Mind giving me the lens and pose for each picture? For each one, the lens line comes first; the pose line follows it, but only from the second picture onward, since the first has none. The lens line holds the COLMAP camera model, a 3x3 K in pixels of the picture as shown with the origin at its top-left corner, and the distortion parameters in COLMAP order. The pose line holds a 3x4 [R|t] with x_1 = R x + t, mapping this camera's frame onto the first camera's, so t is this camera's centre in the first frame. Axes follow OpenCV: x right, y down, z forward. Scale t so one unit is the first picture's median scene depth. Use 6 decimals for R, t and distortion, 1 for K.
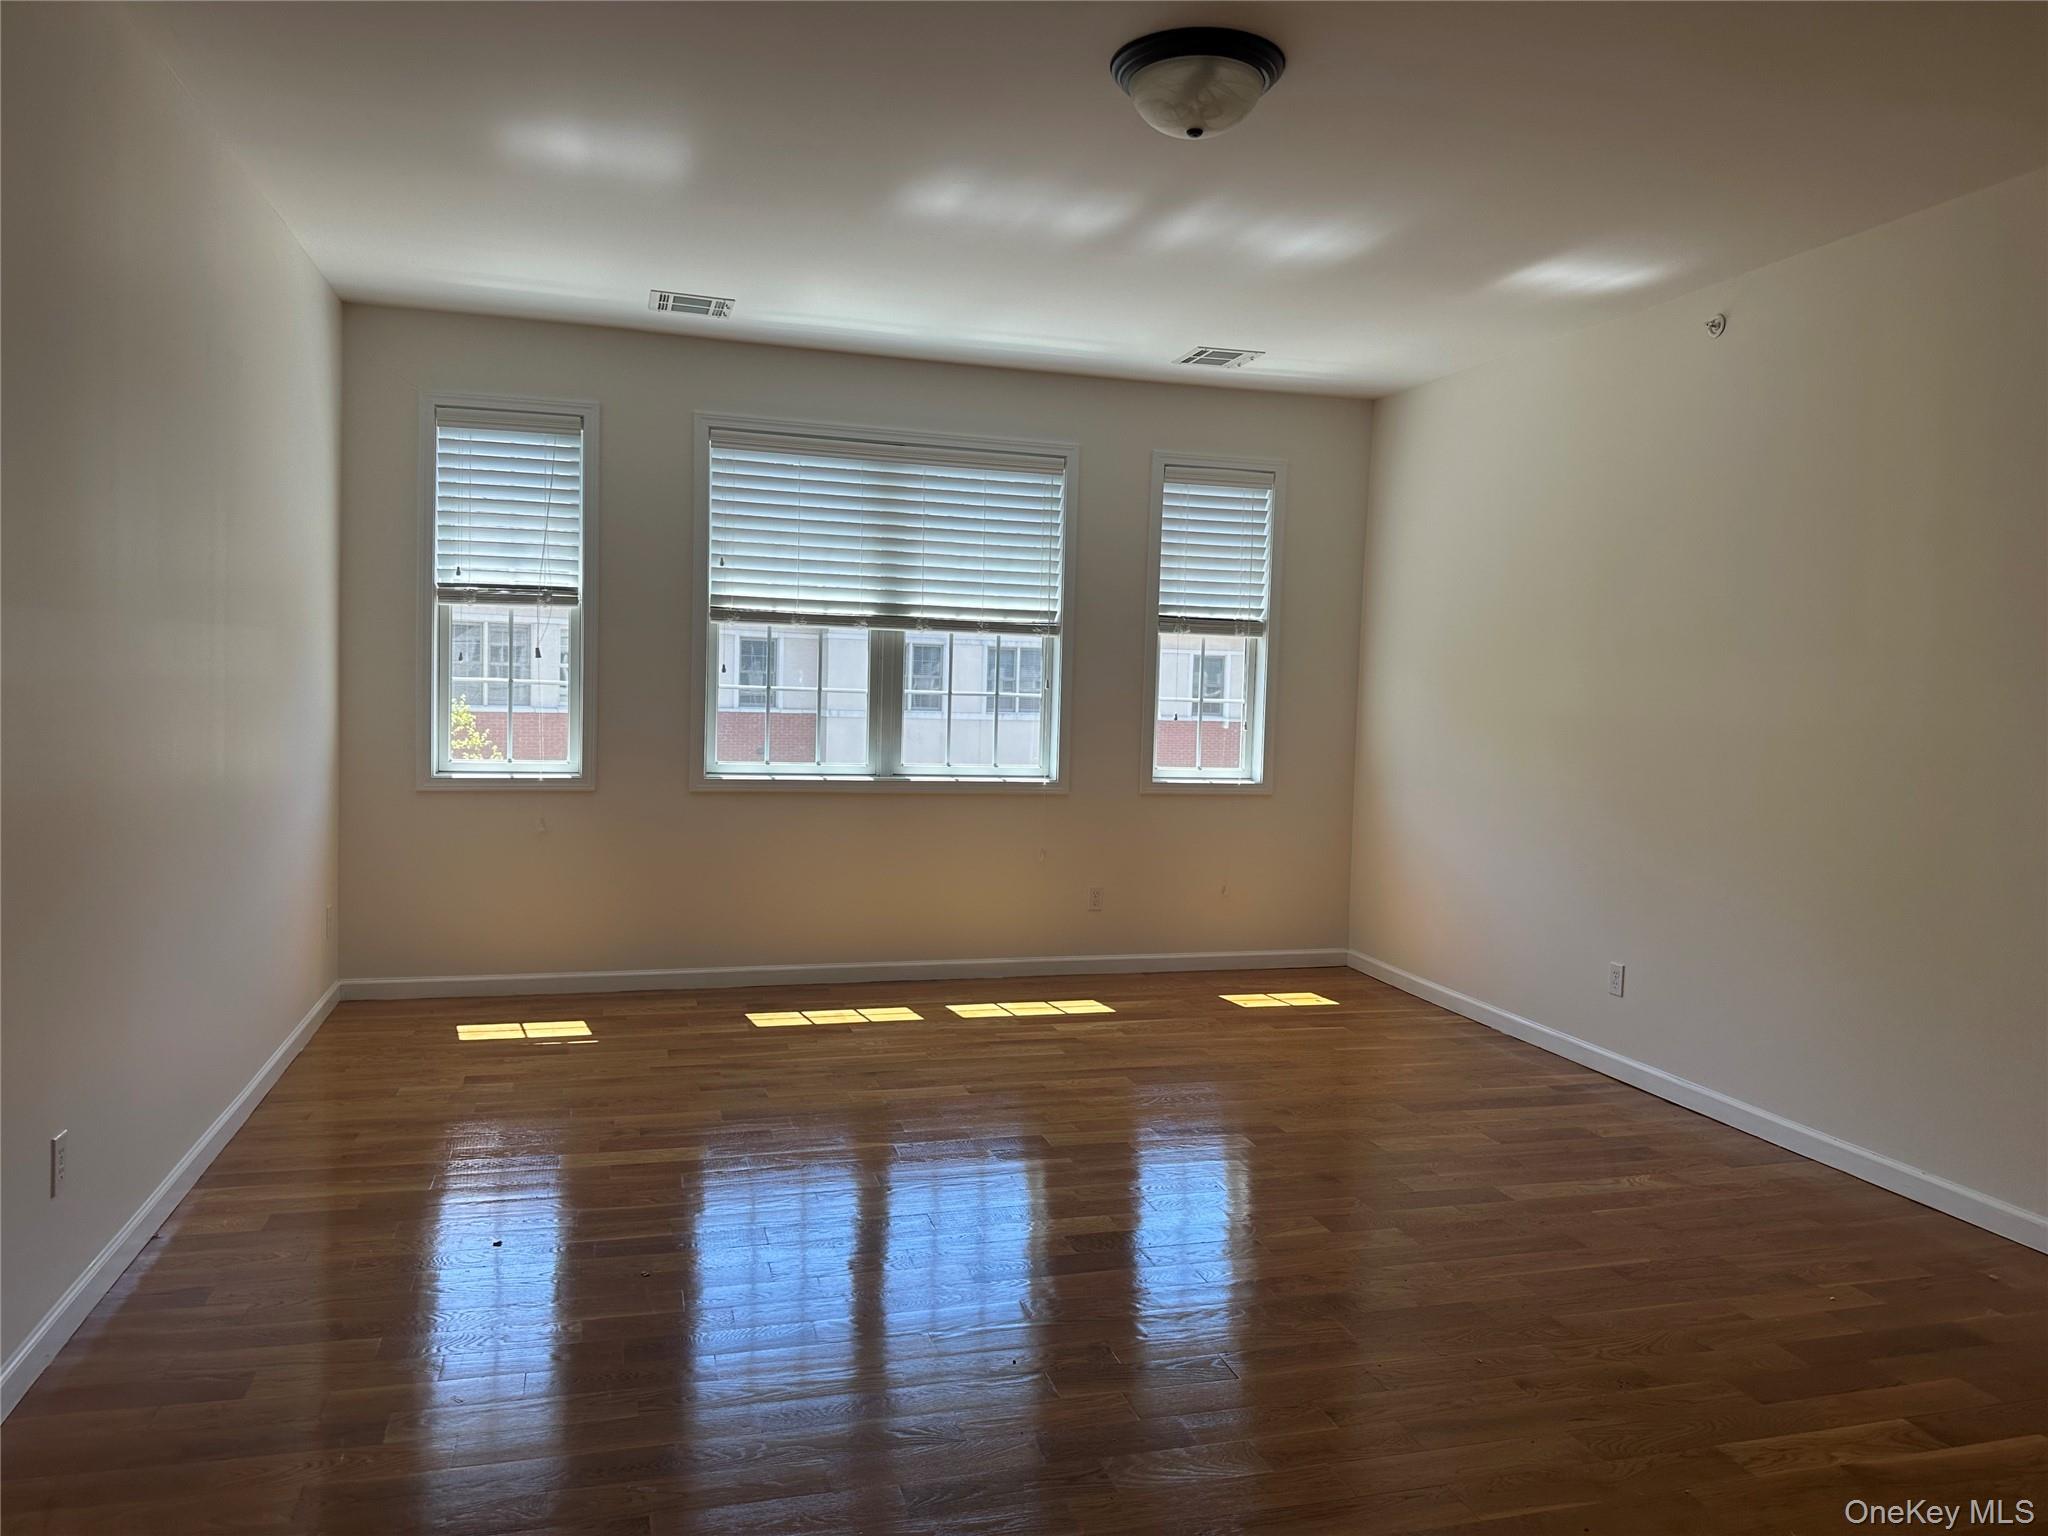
lens RADIAL K [[1457.8, 0, 1085.0], [0, 1457.8, 763.6], [0, 0, 1]] dist [0.034623, -0.017038]
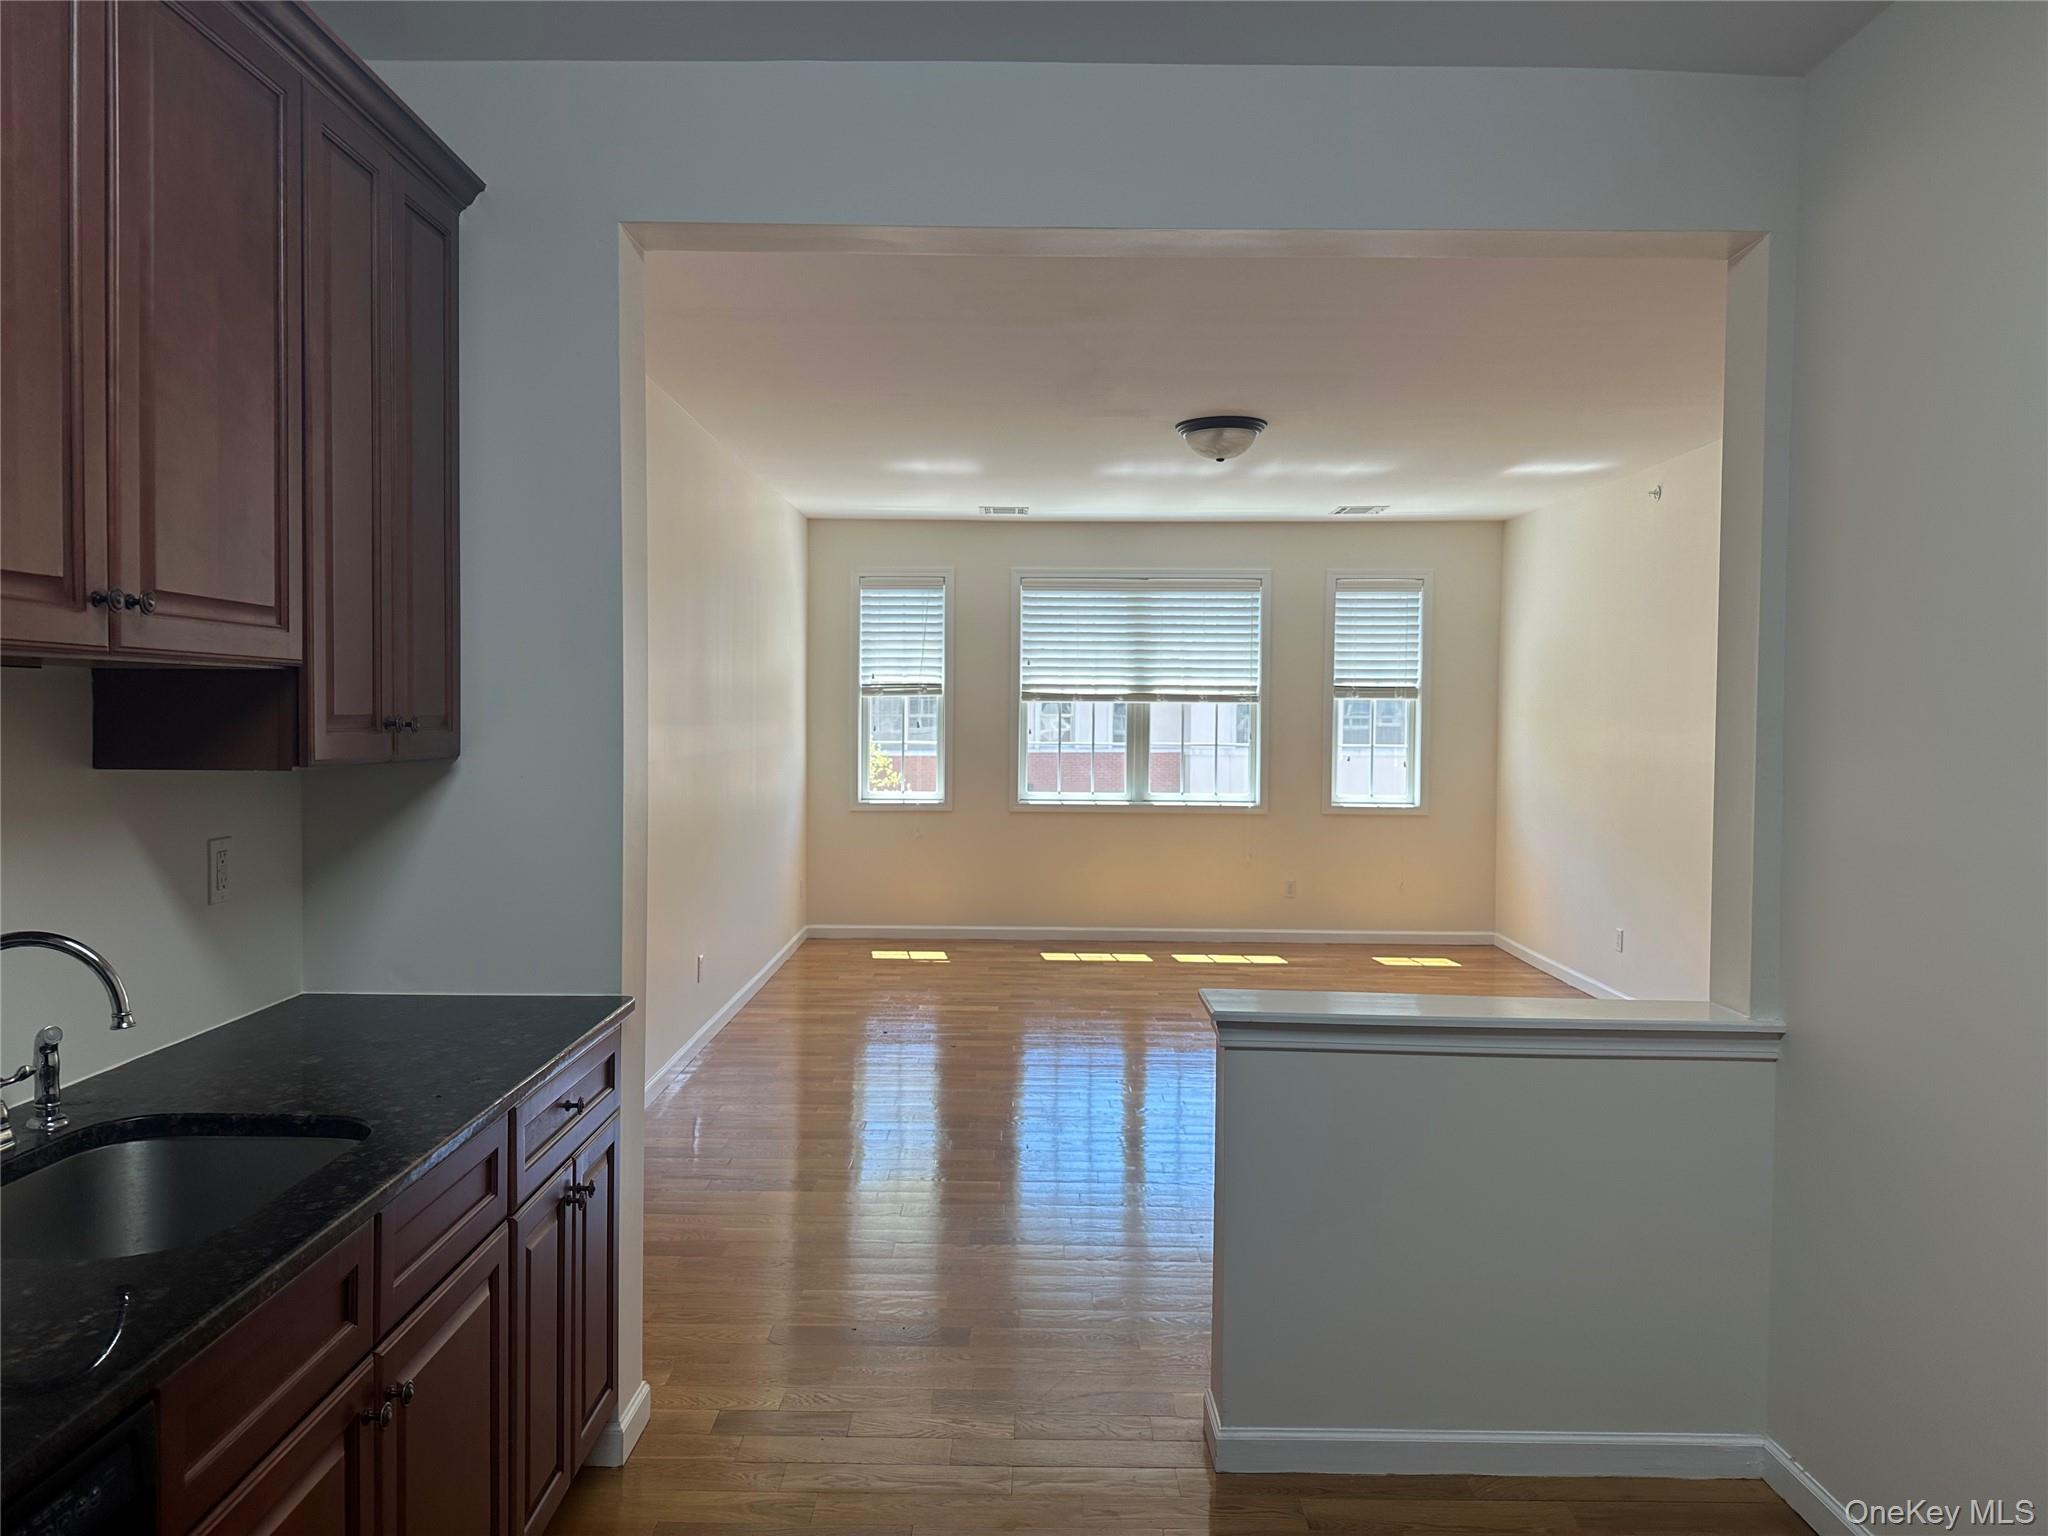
lens RADIAL K [[1457.8, 0, 1020.2], [0, 1457.8, 766.9], [0, 0, 1]] dist [0.034623, -0.017038]
pose [[0.951764, -0.009215, -0.306694, 0.211134], [0.002718, 0.999763, -0.021605, 0.005491], [0.306821, 0.019730, 0.951563, -0.460645]]
